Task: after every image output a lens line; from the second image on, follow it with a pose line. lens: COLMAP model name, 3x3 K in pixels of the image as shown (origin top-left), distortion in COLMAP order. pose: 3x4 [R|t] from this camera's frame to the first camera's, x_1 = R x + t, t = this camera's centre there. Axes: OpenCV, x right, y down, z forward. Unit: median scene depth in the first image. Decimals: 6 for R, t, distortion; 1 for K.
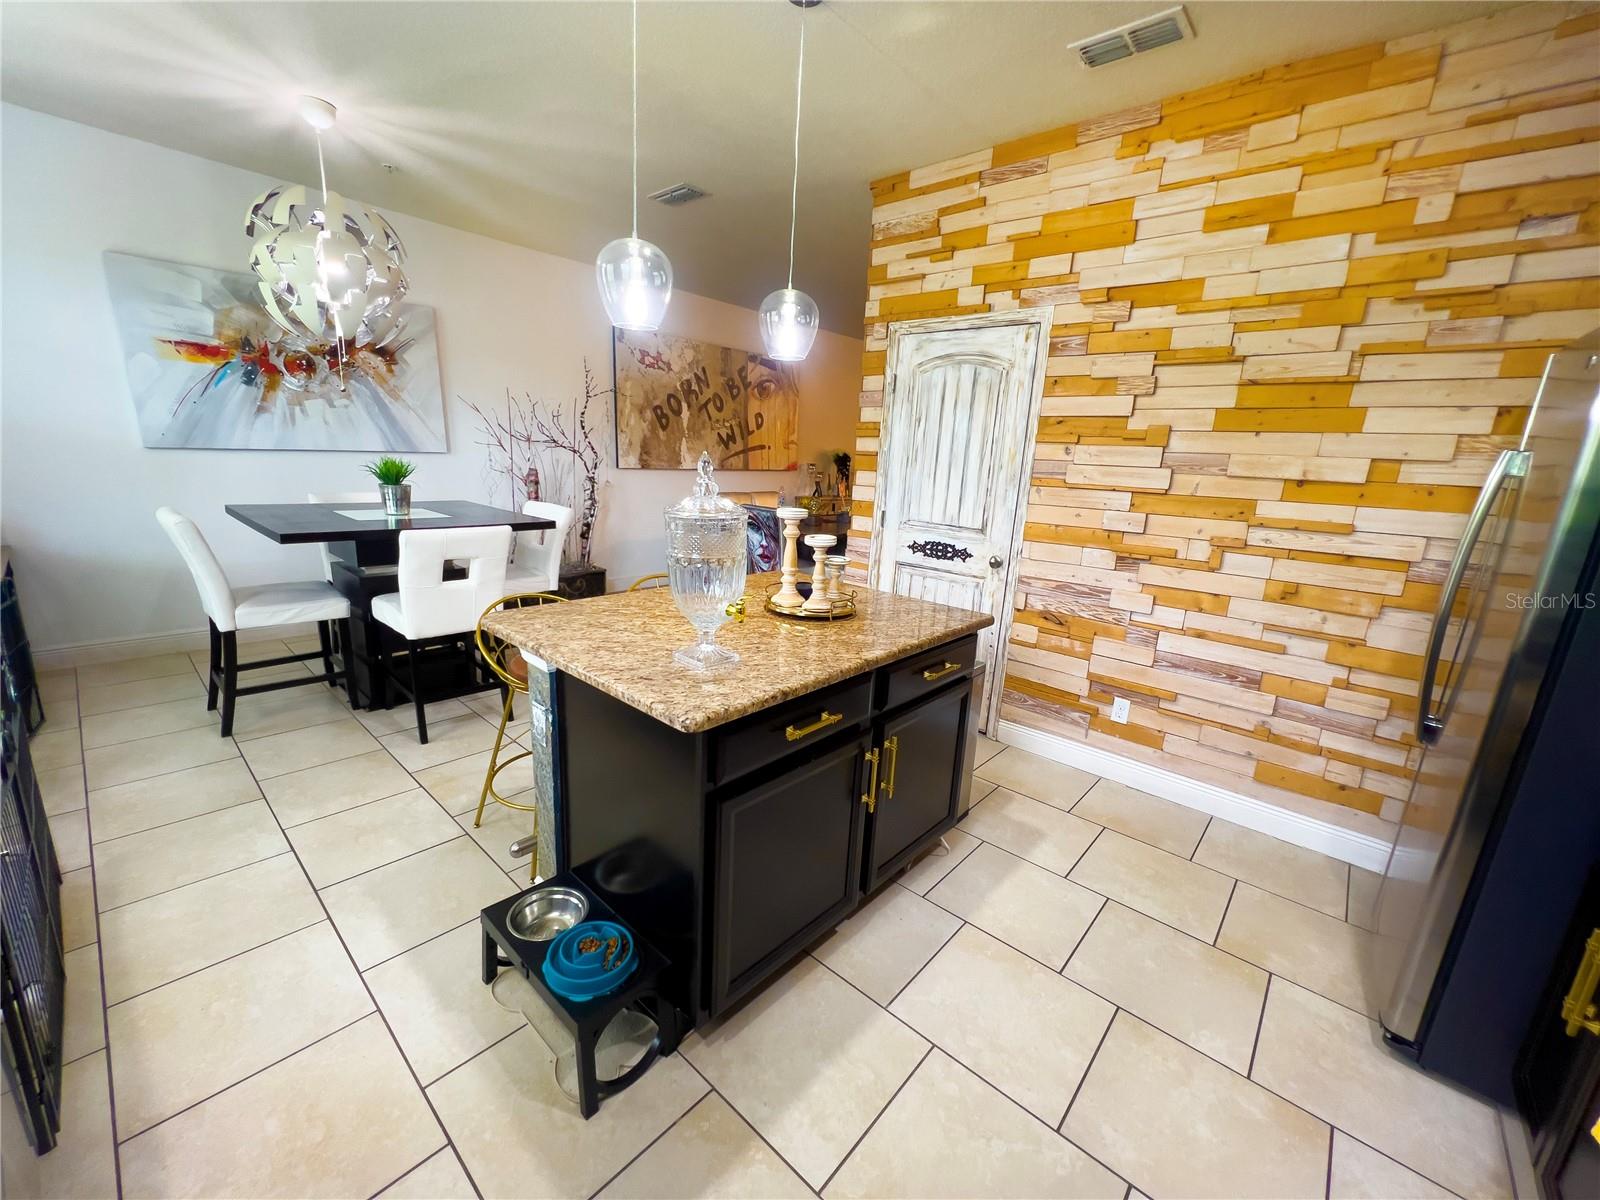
lens RADIAL K [[637.4, 0, 800.0], [0, 637.4, 600.0], [0, 0, 1]] dist [-0.000122, 0.000081]
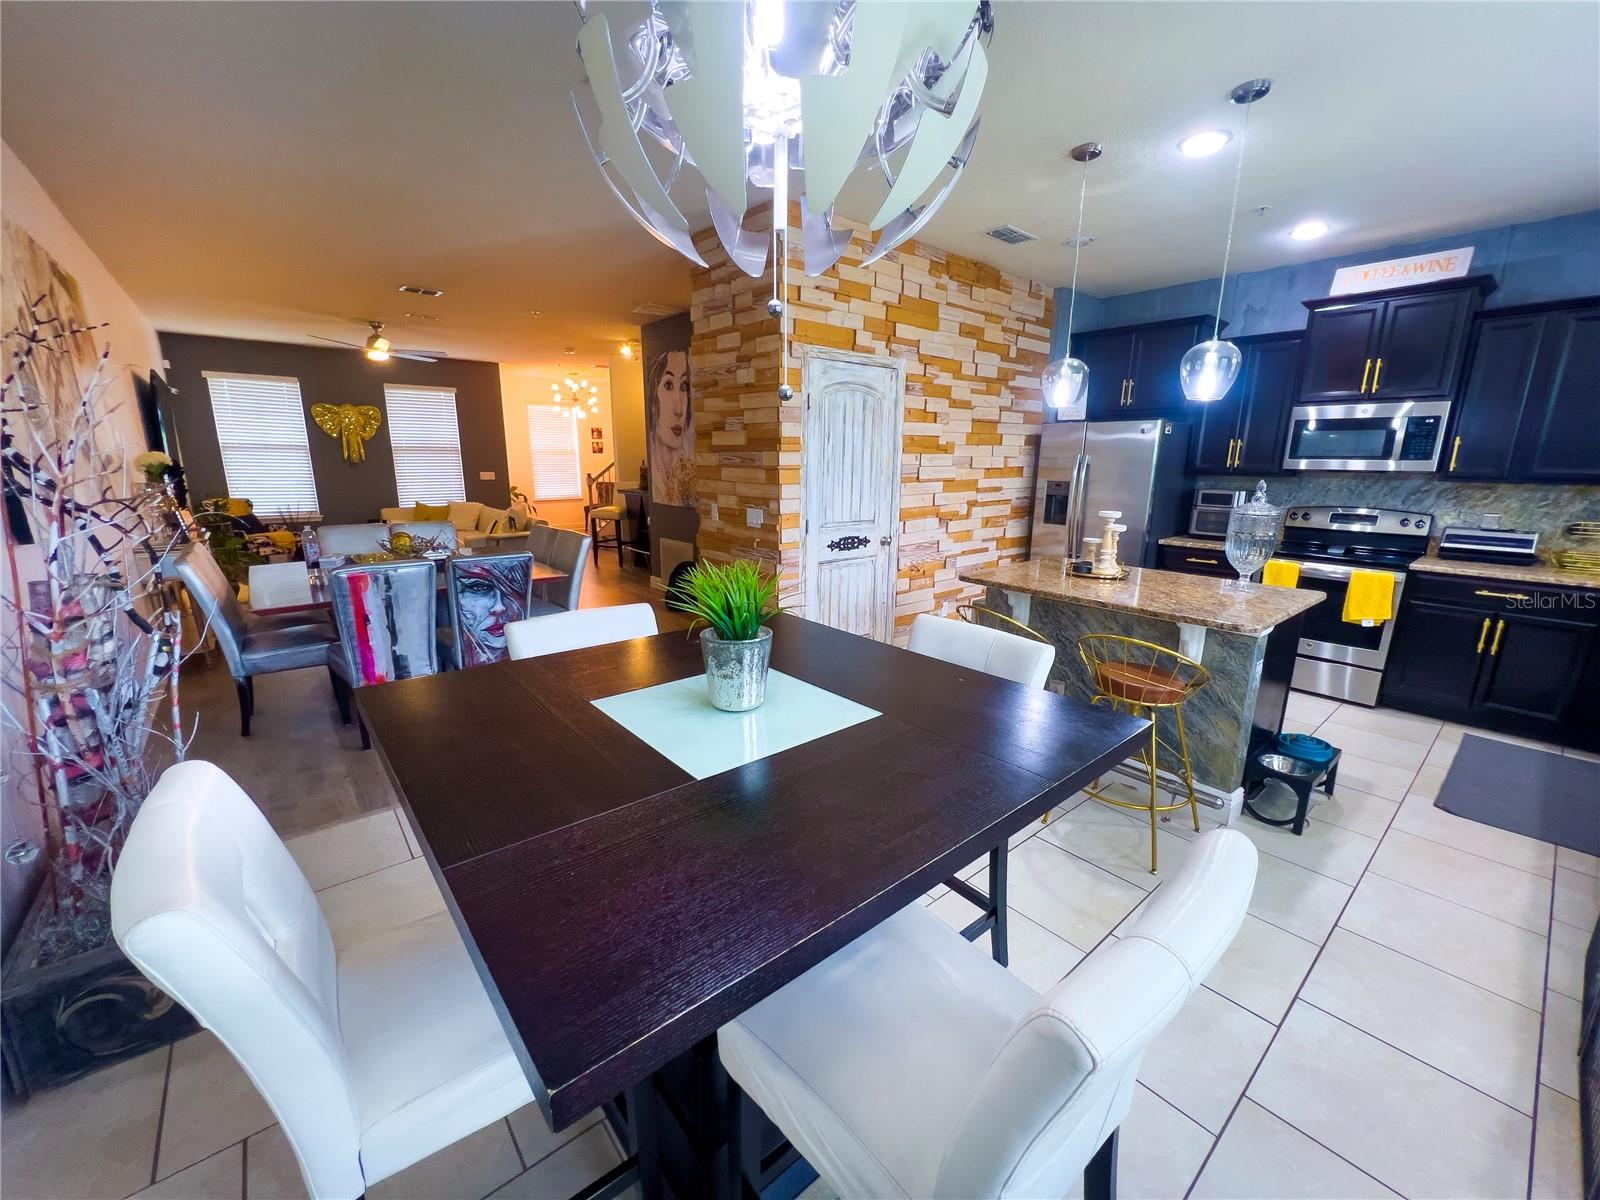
lens RADIAL K [[637.4, 0, 800.0], [0, 637.4, 600.0], [0, 0, 1]] dist [-0.000122, 0.000081]
pose [[0.150551, -0.271428, 0.950611, -1.166809], [0.221998, 0.946295, 0.235037, -0.335344], [-0.963354, 0.175648, 0.202722, 1.028037]]
